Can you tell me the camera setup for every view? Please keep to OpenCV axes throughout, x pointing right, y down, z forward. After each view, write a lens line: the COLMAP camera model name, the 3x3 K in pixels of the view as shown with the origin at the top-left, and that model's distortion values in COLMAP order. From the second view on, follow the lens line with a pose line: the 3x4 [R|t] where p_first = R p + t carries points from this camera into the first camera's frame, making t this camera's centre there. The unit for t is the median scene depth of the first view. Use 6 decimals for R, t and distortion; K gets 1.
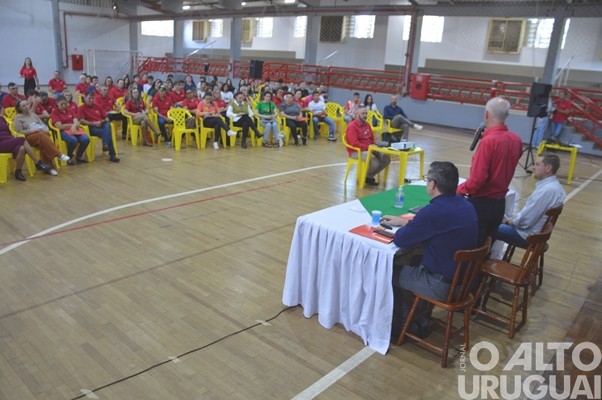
lens RADIAL K [[472.3, 0, 296.9], [0, 472.3, 217.2], [0, 0, 1]] dist [-0.163264, 0.114755]
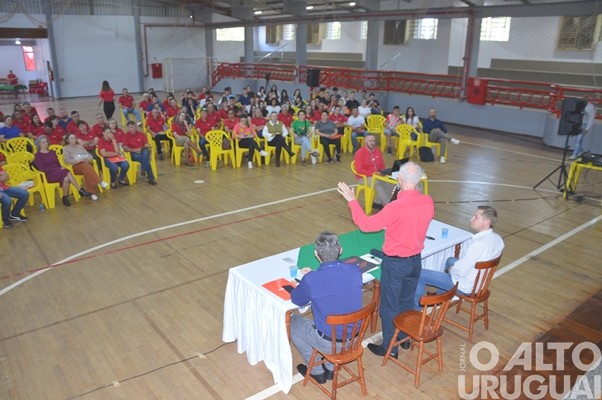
lens RADIAL K [[475.2, 0, 300.4], [0, 475.2, 214.7], [0, 0, 1]] dist [-0.160968, 0.117716]
pose [[0.983255, 0.012563, -0.181803, 0.134858], [-0.010505, 0.999869, 0.012274, -0.052618], [0.181933, -0.010159, 0.983258, -0.042465]]
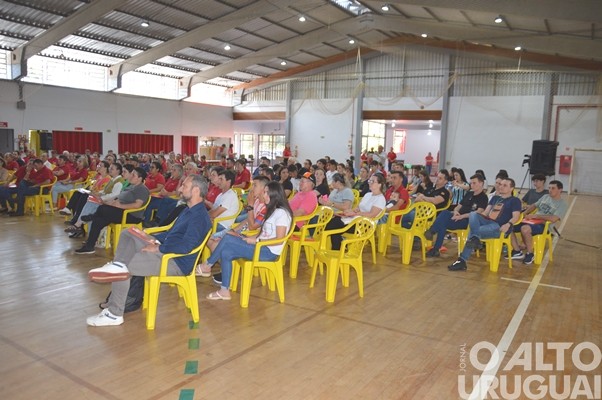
lens RADIAL K [[475.2, 0, 300.4], [0, 475.2, 214.7], [0, 0, 1]] dist [-0.160968, 0.117716]
pose [[0.158436, 0.088729, -0.983374, 0.667580], [-0.339981, 0.939953, 0.030036, -0.331311], [0.926990, 0.329570, 0.179088, 1.207030]]
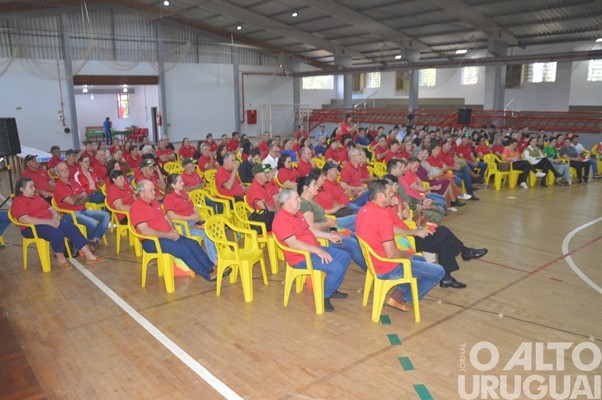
lens RADIAL K [[477.0, 0, 299.3], [0, 477.0, 214.5], [0, 0, 1]] dist [-0.164111, 0.125582]
pose [[0.985348, -0.032537, -0.167426, -0.518854], [0.015283, 0.994529, -0.103333, 0.025439], [0.169873, 0.099261, 0.980454, -0.189827]]
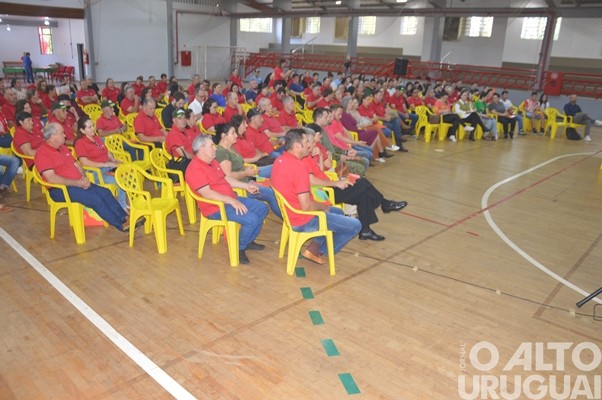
lens RADIAL K [[477.0, 0, 299.3], [0, 477.0, 214.5], [0, 0, 1]] dist [-0.164111, 0.125582]
pose [[0.999200, -0.004993, -0.039684, -0.500471], [0.005391, 0.999936, 0.009951, 0.021322], [0.039632, -0.010157, 0.999163, -0.174038]]
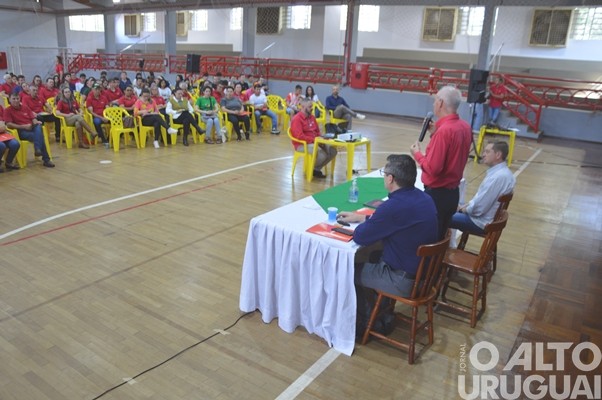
lens RADIAL K [[472.3, 0, 296.9], [0, 472.3, 217.2], [0, 0, 1]] dist [-0.163264, 0.114755]
pose [[0.991544, -0.057615, 0.116281, -0.005904], [0.055722, 0.998257, 0.019468, -0.005829], [-0.117200, -0.012824, 0.993026, 0.015628]]
